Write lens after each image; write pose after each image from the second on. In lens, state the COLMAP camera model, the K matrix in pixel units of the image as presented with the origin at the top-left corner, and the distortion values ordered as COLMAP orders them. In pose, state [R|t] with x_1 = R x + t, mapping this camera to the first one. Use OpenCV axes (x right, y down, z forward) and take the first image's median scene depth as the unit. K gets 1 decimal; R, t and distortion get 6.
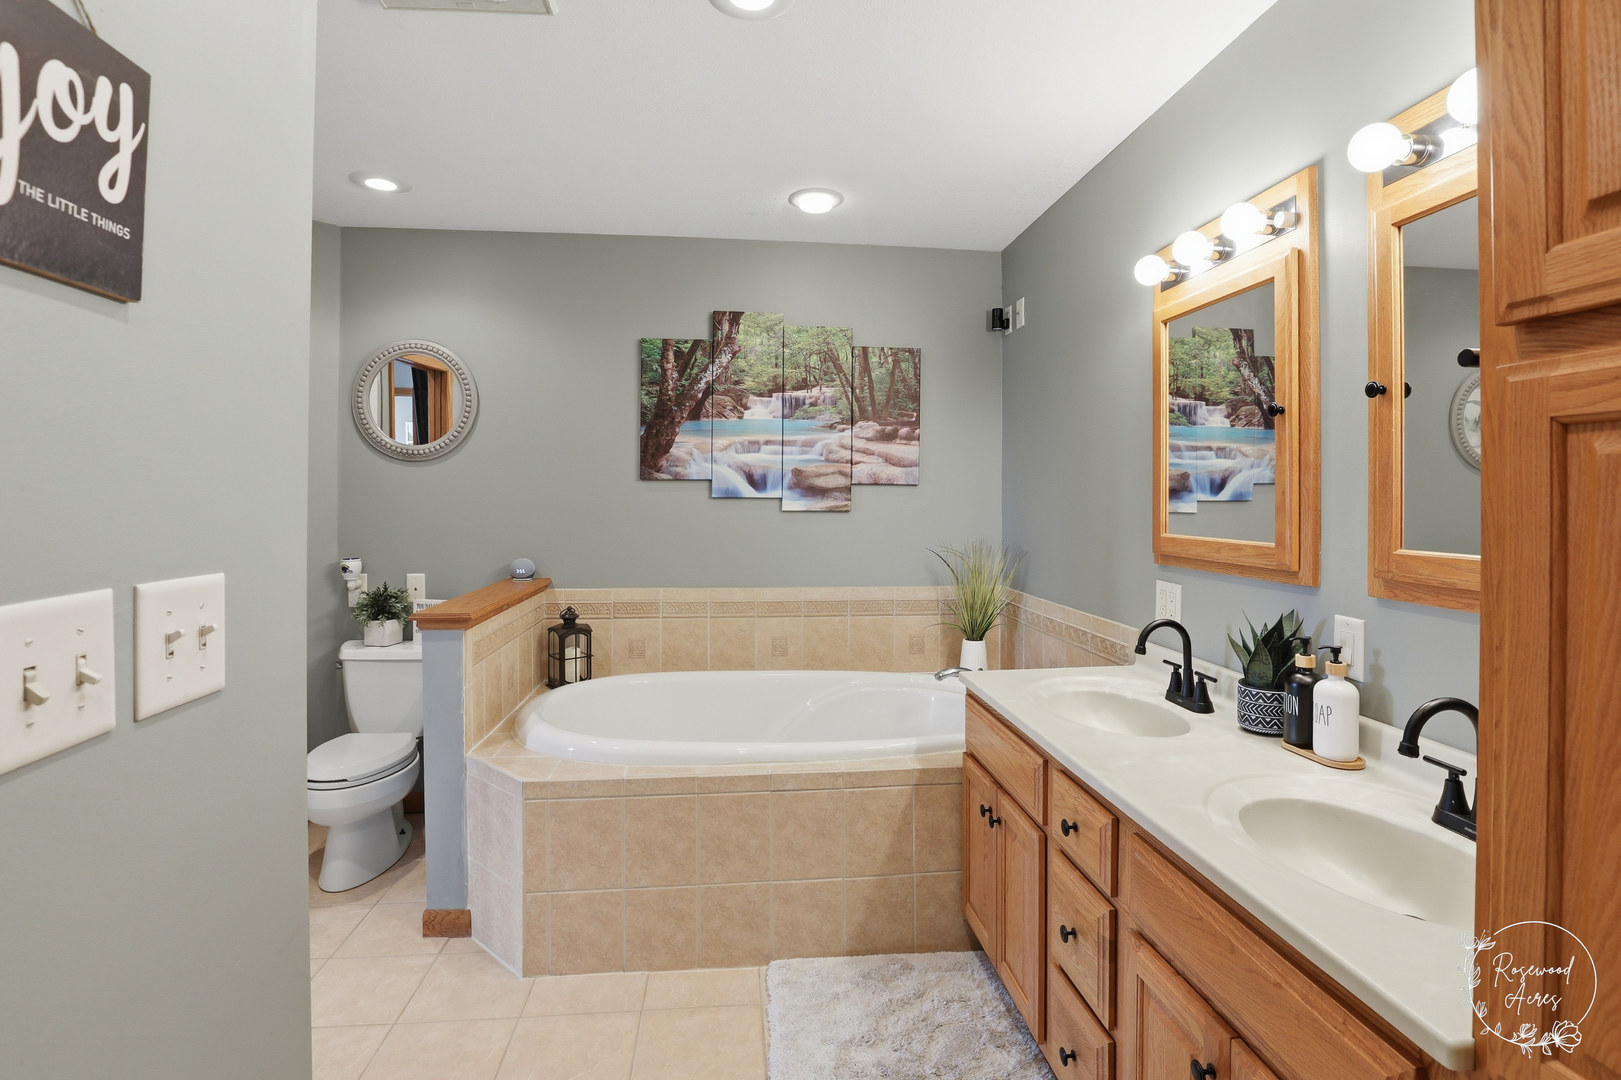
lens RADIAL K [[782.8, 0, 809.6], [0, 782.8, 497.4], [0, 0, 1]] dist [-0.028536, 0.000136]
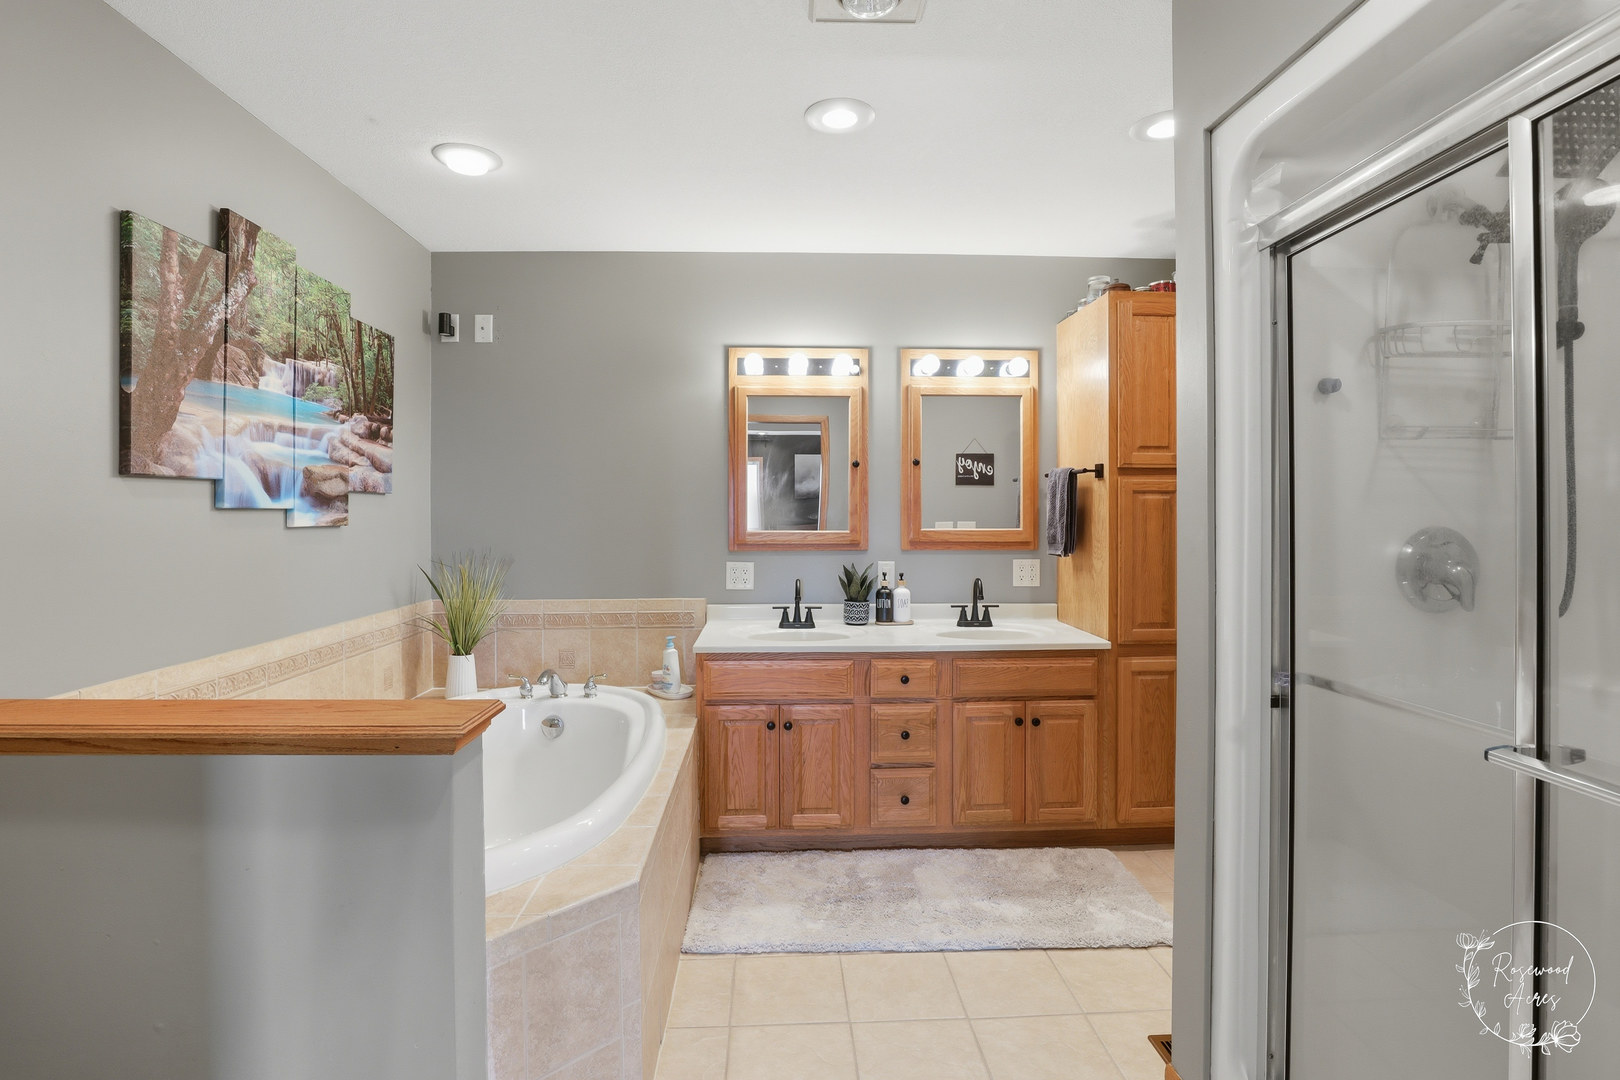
lens RADIAL K [[782.3, 0, 809.1], [0, 782.3, 497.4], [0, 0, 1]] dist [-0.028536, 0.000136]
pose [[0.047840, 0.012637, 0.998775, -0.705658], [0.002947, 0.999914, -0.012793, 0.000315], [-0.998851, 0.003555, 0.047799, 0.507005]]
